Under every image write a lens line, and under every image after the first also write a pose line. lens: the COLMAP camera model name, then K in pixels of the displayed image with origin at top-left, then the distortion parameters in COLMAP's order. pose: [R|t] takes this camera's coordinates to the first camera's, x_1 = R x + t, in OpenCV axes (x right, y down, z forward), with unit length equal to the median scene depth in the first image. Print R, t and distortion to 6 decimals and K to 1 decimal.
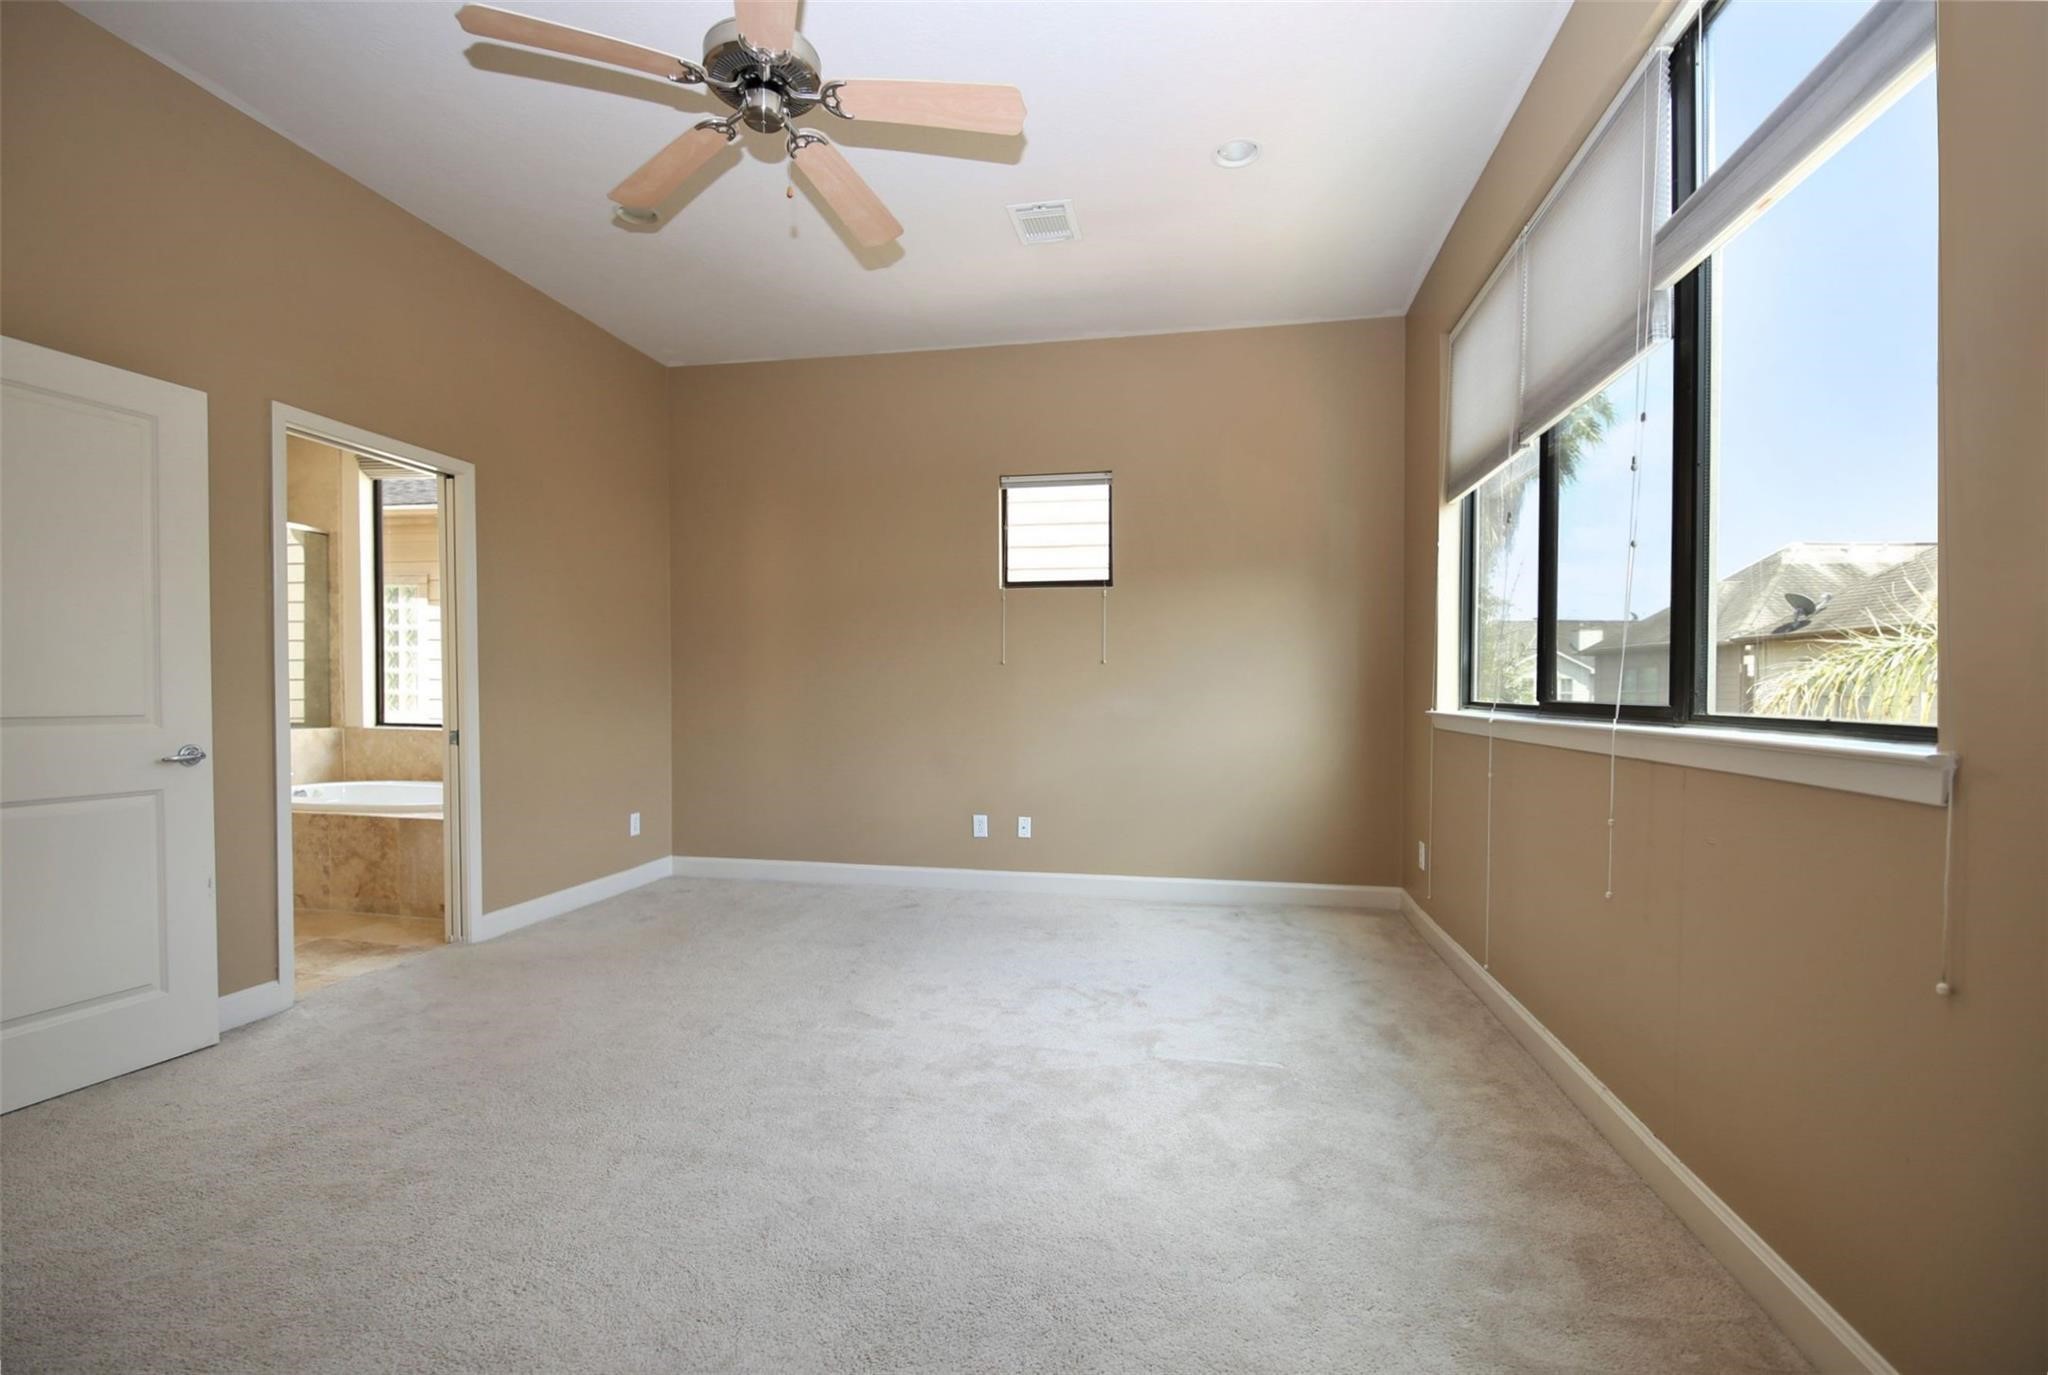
lens RADIAL K [[903.2, 0, 1023.5], [0, 903.2, 709.0], [0, 0, 1]] dist [0.000658, -0.000156]
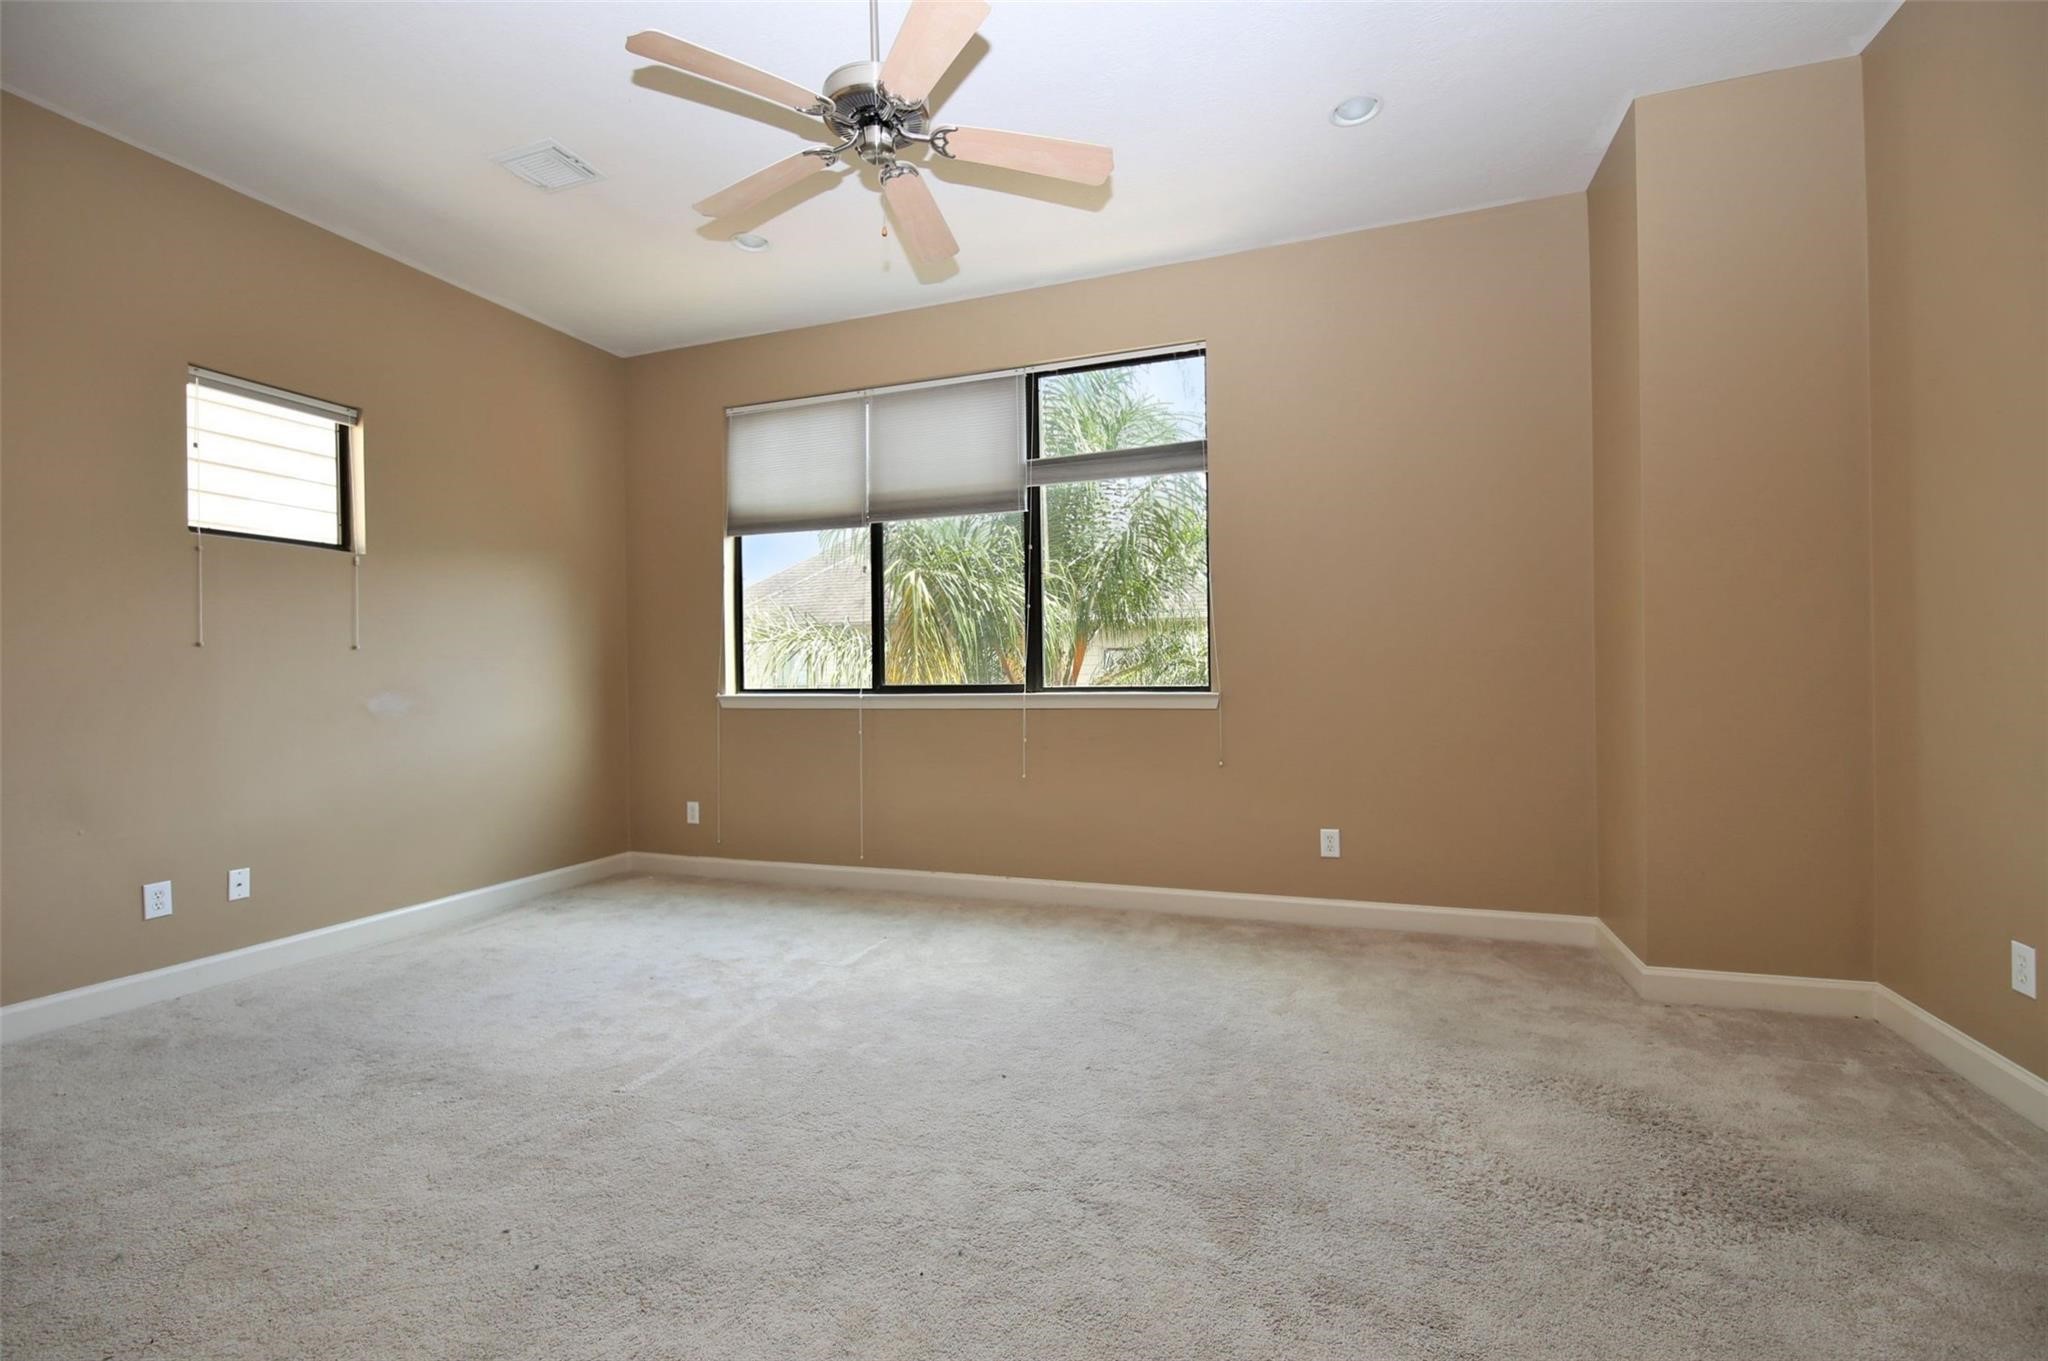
lens RADIAL K [[881.7, 0, 1027.8], [0, 881.7, 670.5], [0, 0, 1]] dist [-0.004623, -0.007696]
pose [[0.150739, -0.000923, 0.988573, -0.842867], [0.032824, 0.999453, -0.004072, -0.015597], [-0.988029, 0.033063, 0.150687, 0.437205]]
